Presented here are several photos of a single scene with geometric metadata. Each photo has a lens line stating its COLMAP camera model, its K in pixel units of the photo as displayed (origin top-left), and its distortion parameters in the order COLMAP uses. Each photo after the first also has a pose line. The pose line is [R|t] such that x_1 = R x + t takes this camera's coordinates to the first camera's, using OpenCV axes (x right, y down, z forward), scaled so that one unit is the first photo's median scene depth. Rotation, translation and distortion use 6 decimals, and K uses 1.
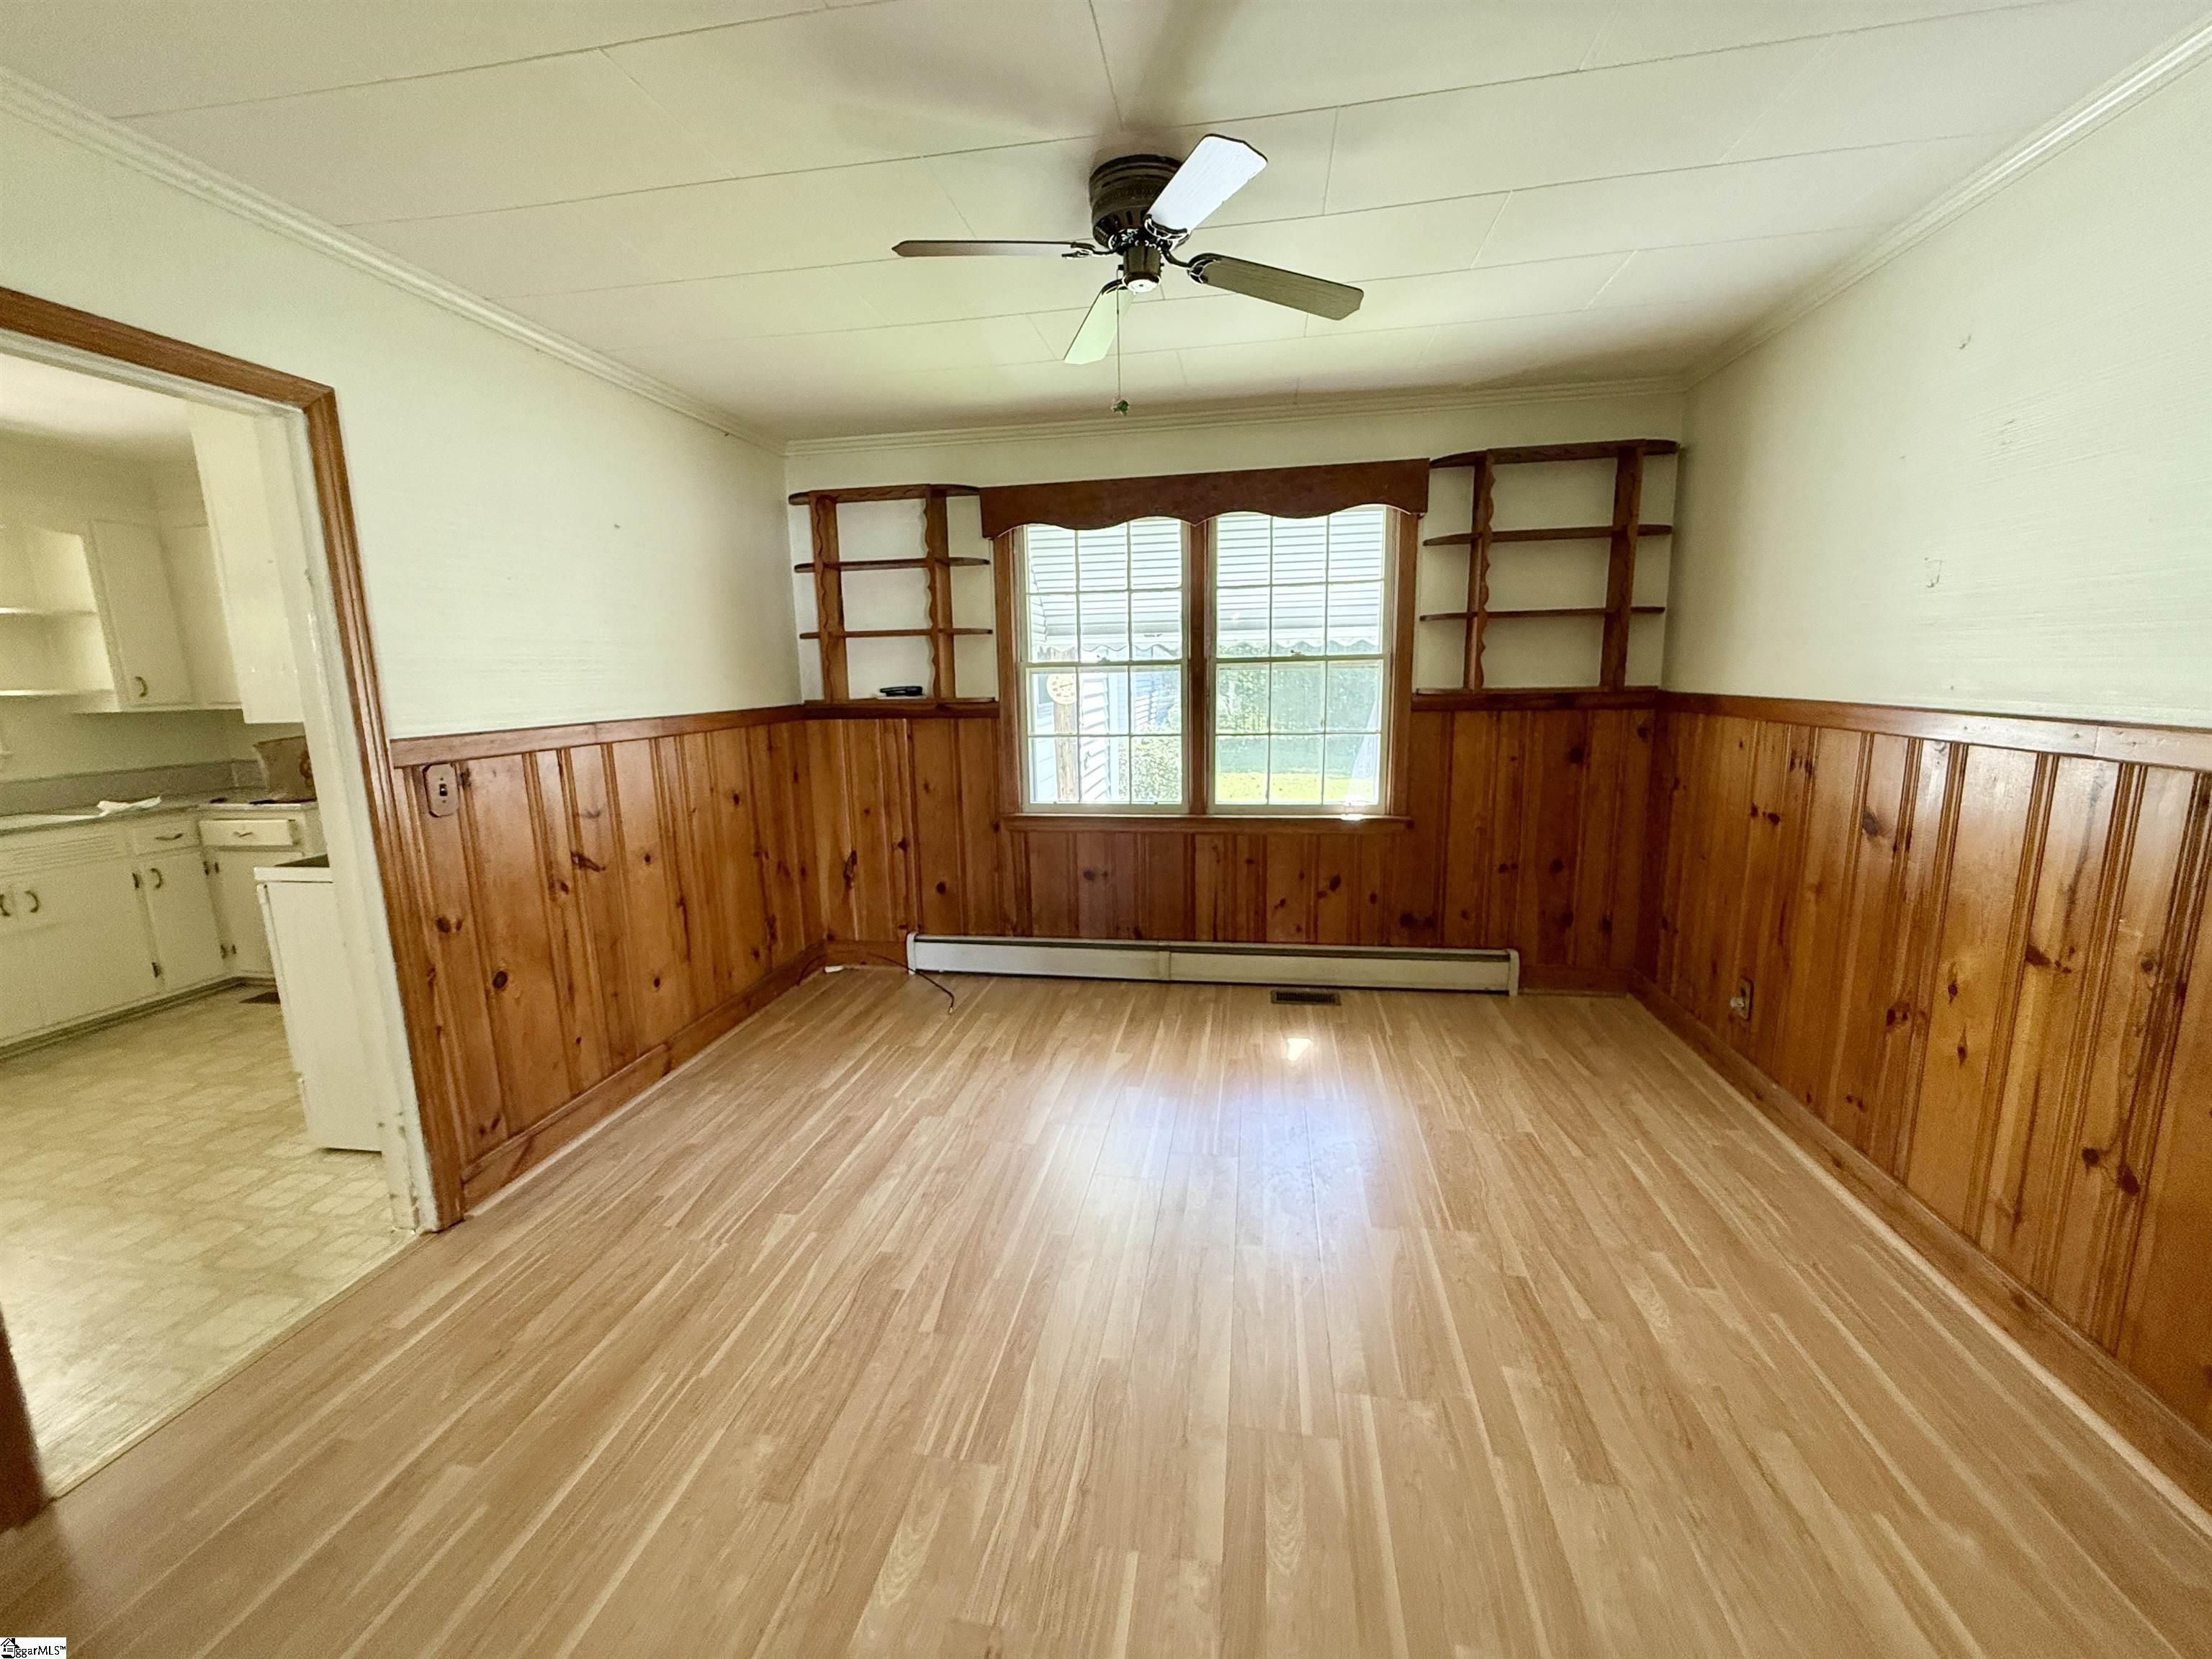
lens RADIAL K [[883.9, 0, 1104.0], [0, 883.9, 831.3], [0, 0, 1]] dist [-0.001276, 0.000357]
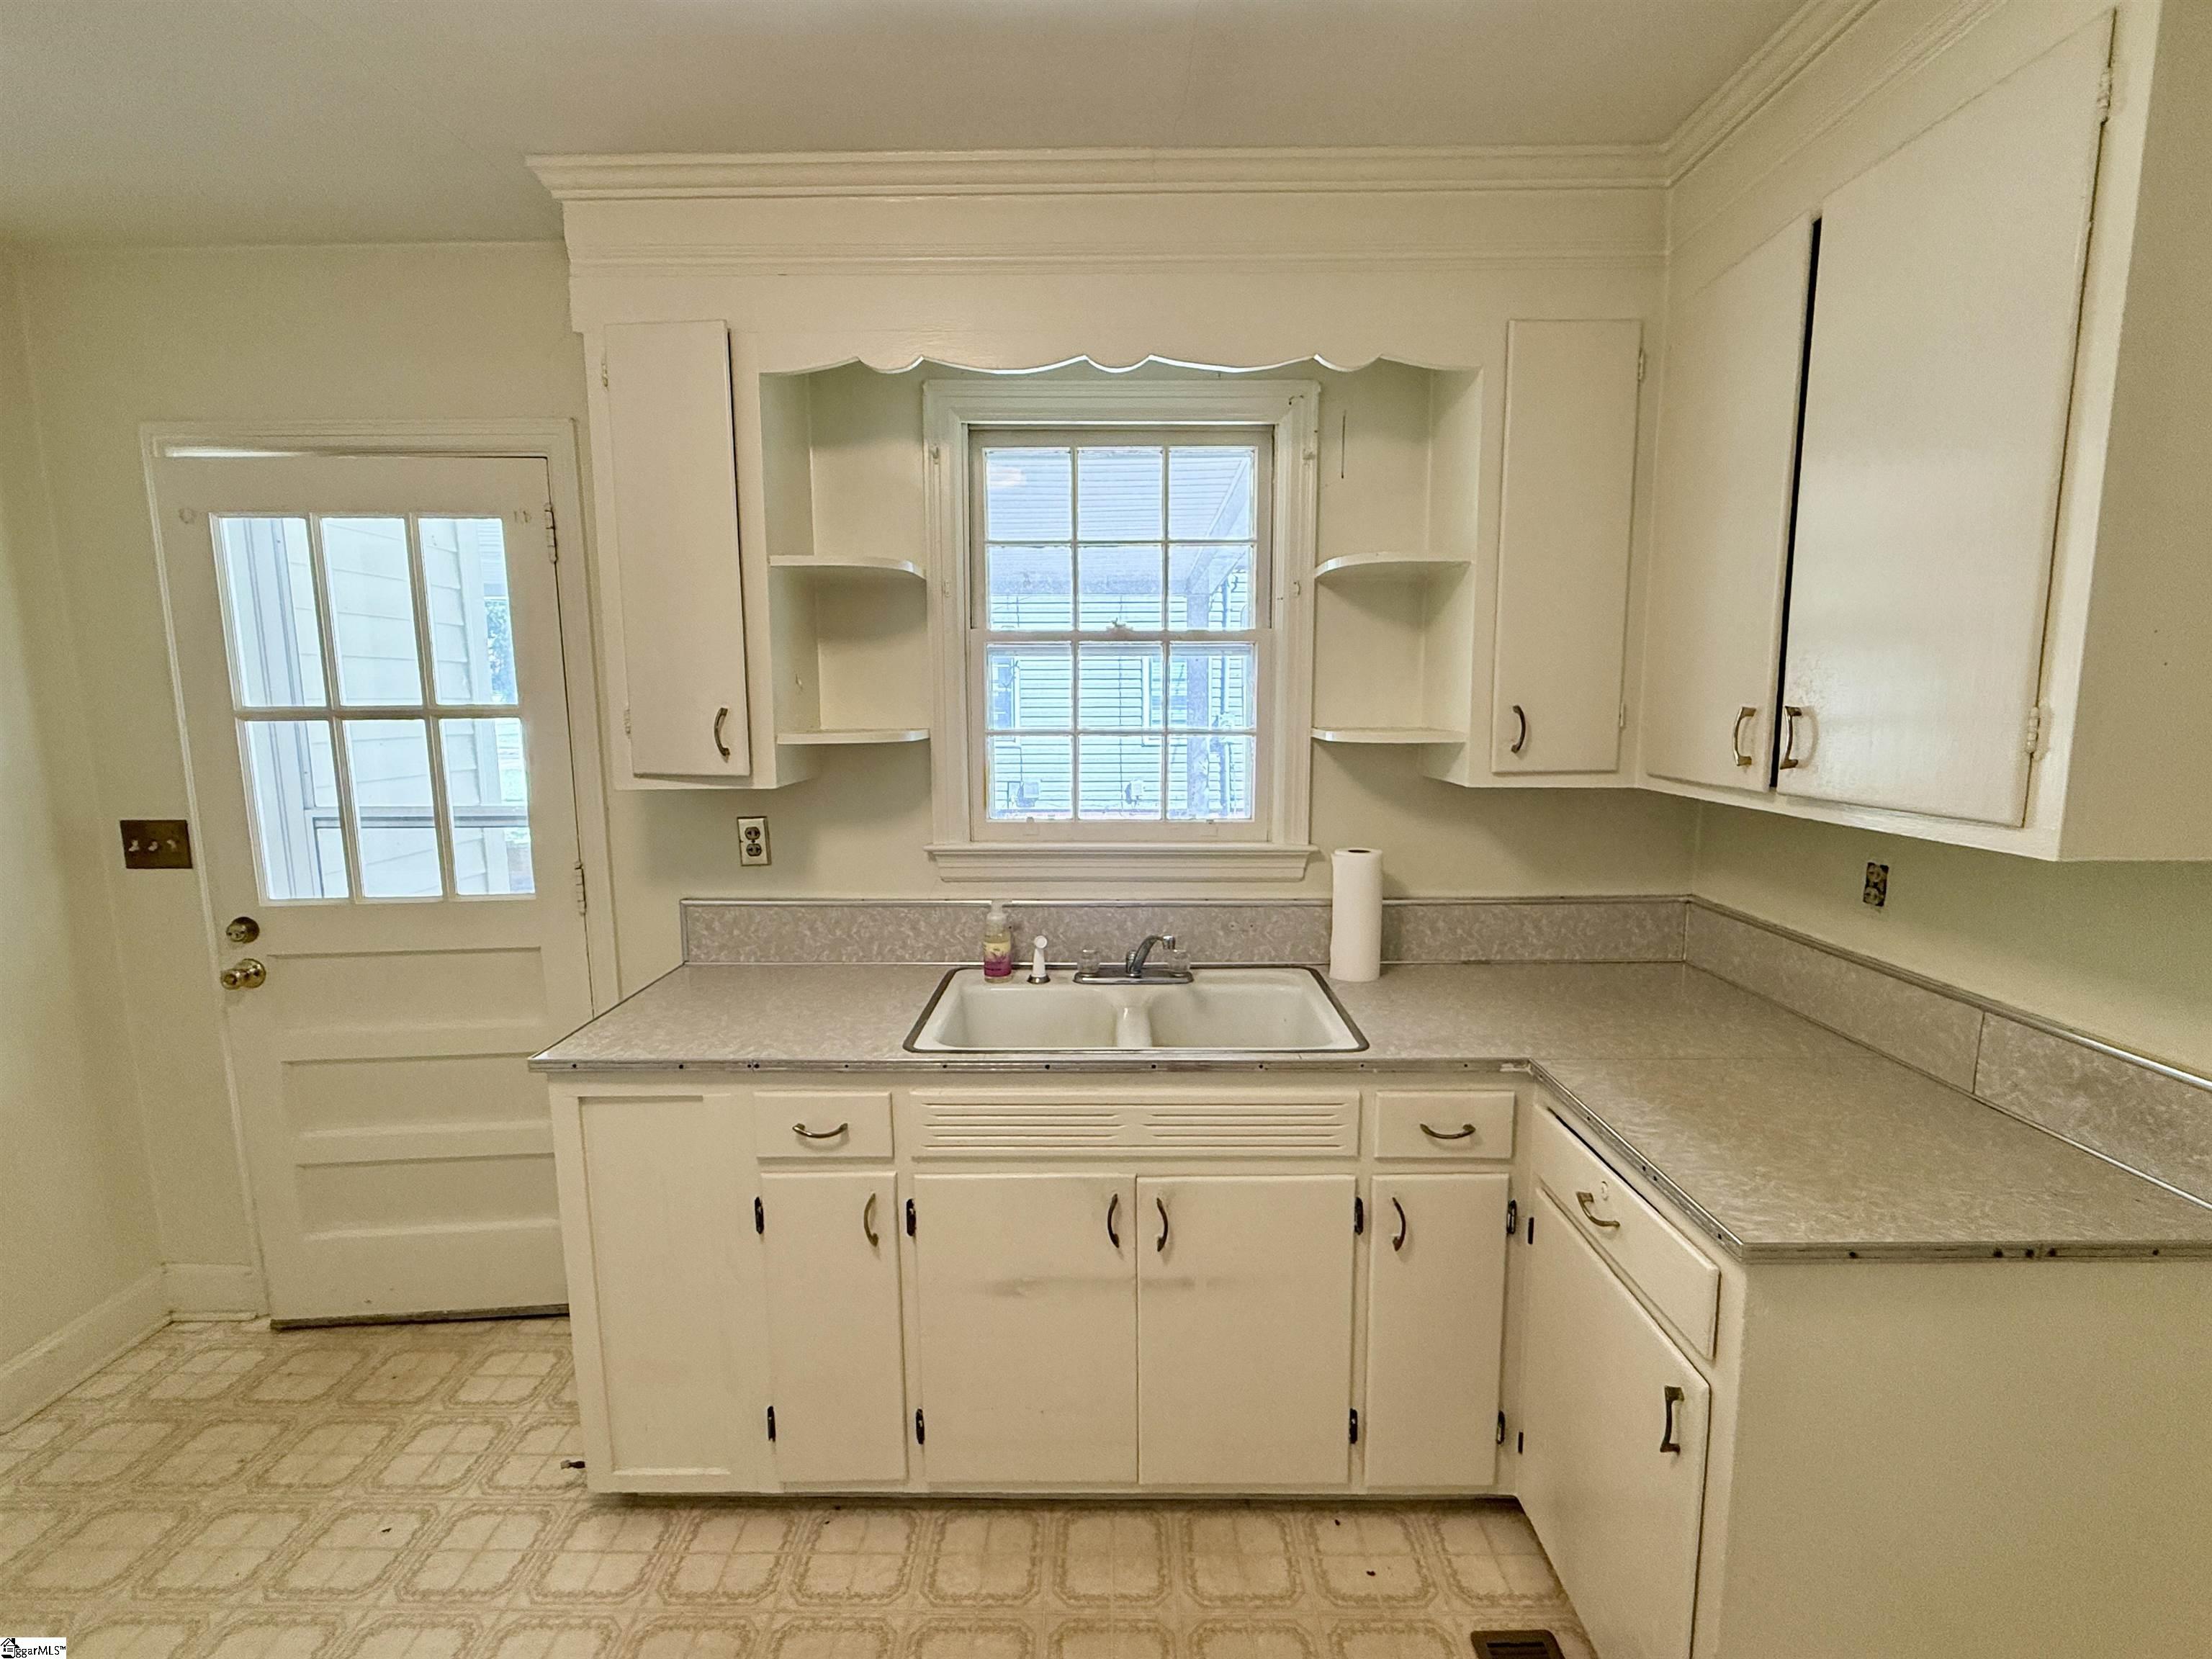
lens RADIAL K [[987.6, 0, 1106.7], [0, 987.6, 830.6], [0, 0, 1]] dist [-0.002381, 0.000217]
pose [[0.158974, 0.155348, -0.974984, -0.777461], [-0.173100, 0.976632, 0.127386, -0.168128], [0.971990, 0.148519, 0.182149, 0.860815]]
